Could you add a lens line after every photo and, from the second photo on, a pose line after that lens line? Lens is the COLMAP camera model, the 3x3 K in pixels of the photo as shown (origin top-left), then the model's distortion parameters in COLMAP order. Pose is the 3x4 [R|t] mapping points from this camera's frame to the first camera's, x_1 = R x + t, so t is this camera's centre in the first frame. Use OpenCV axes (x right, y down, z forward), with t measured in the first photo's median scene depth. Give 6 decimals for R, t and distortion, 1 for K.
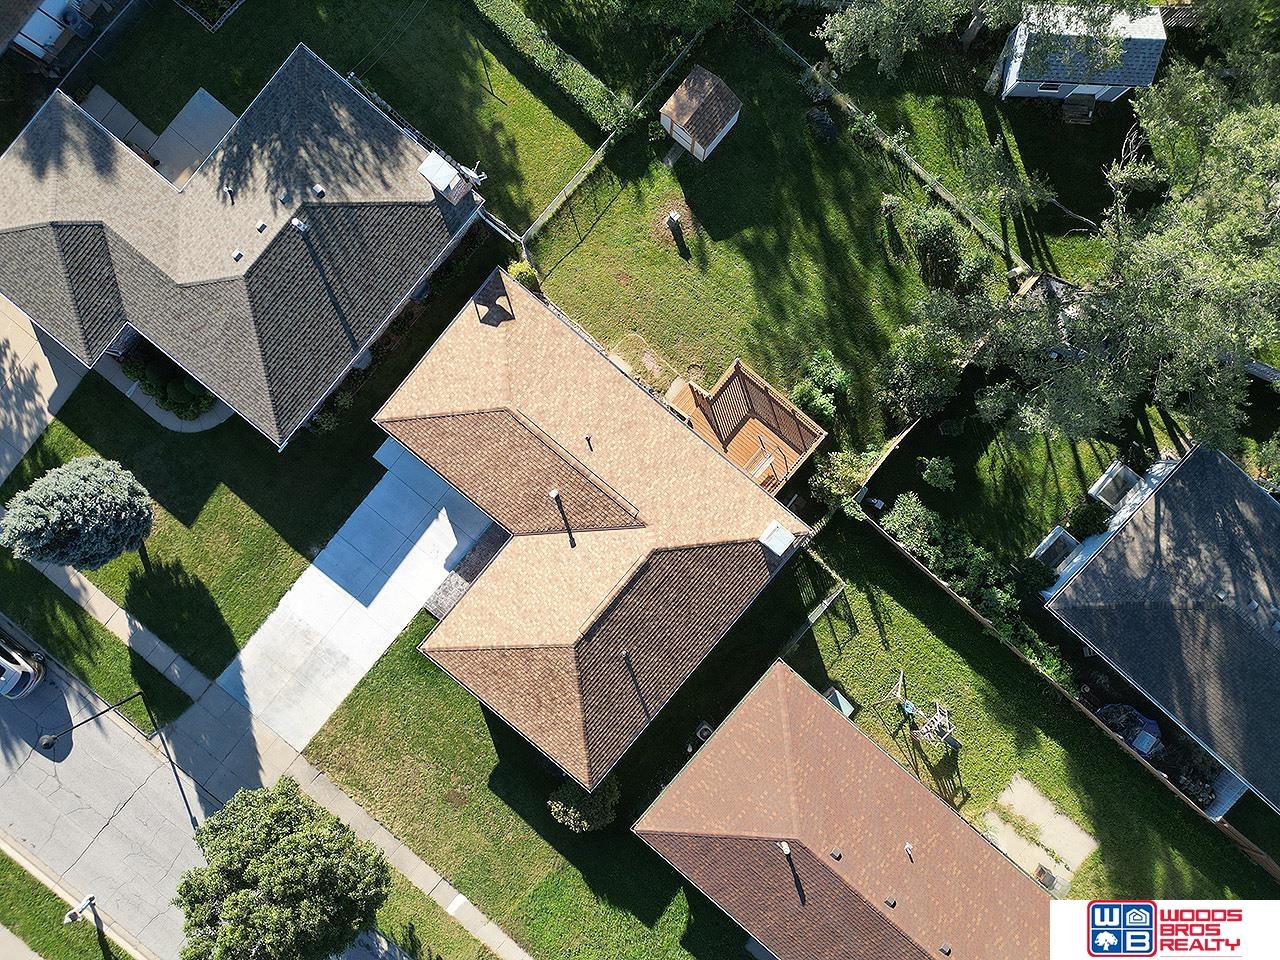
lens RADIAL K [[901.3, 0, 638.0], [0, 901.3, 474.6], [0, 0, 1]] dist [0.013762, -0.009894]
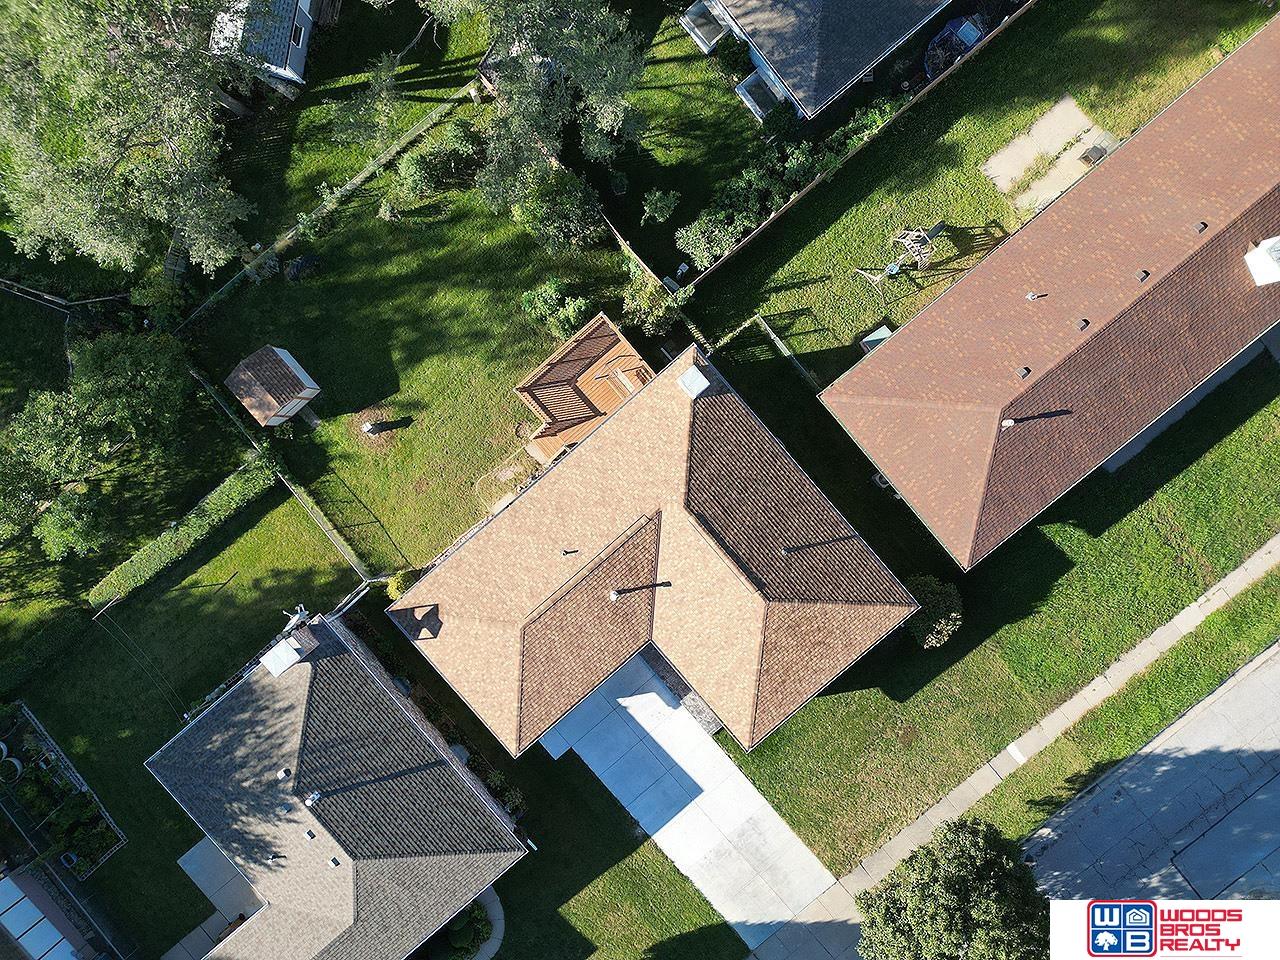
lens RADIAL K [[901.3, 0, 635.2], [0, 901.3, 478.0], [0, 0, 1]] dist [0.013762, -0.009894]
pose [[0.159118, -0.986669, -0.034148, 0.066249], [0.986374, 0.160345, -0.036826, 0.054567], [0.041810, -0.027823, 0.998738, 0.003964]]
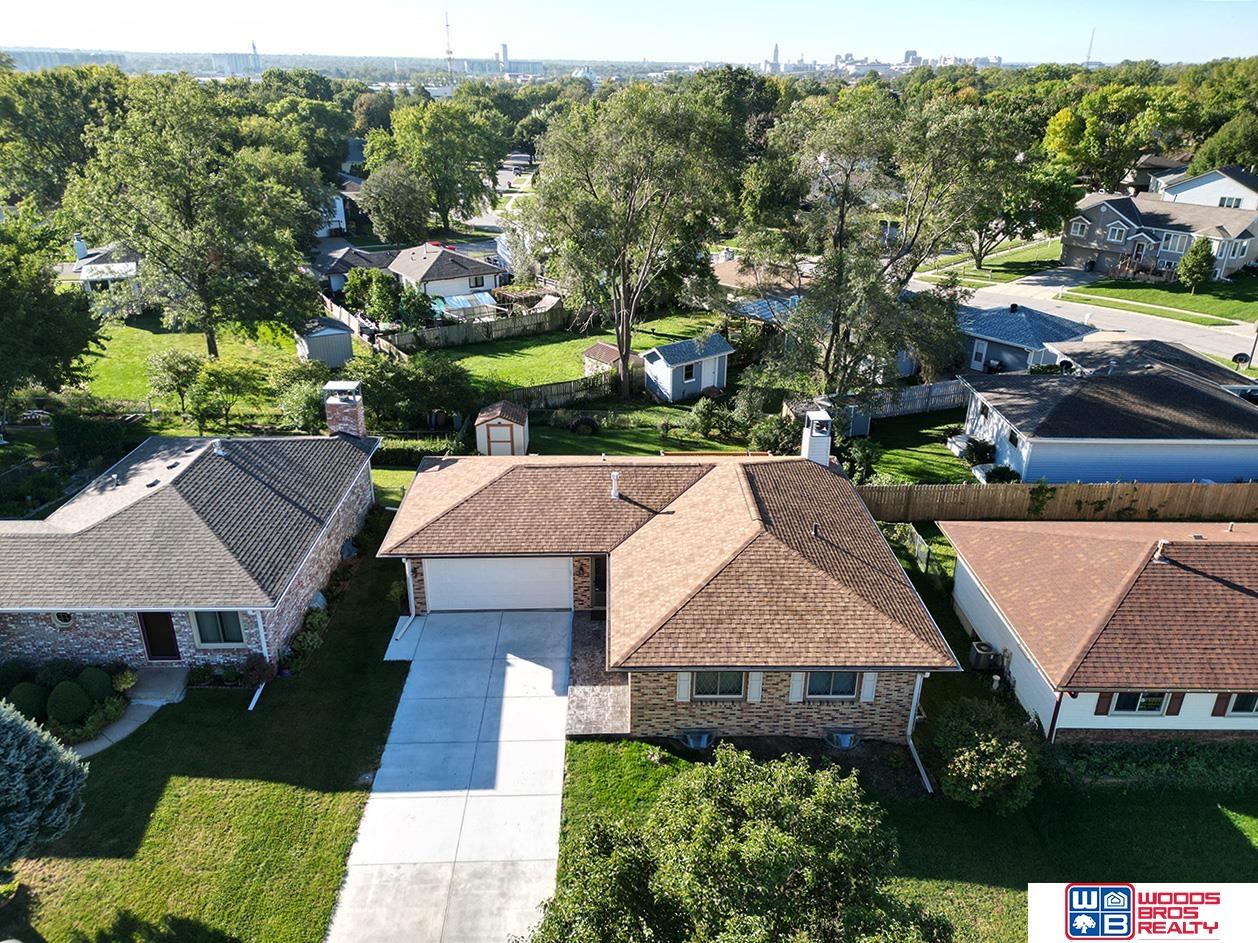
lens RADIAL K [[885.8, 0, 626.0], [0, 885.8, 472.0], [0, 0, 1]] dist [0.013762, -0.009894]
pose [[0.753000, -0.259734, 0.604589, -0.538604], [0.657836, 0.275416, -0.700998, 0.561441], [0.015559, 0.925572, 0.378251, 0.597839]]
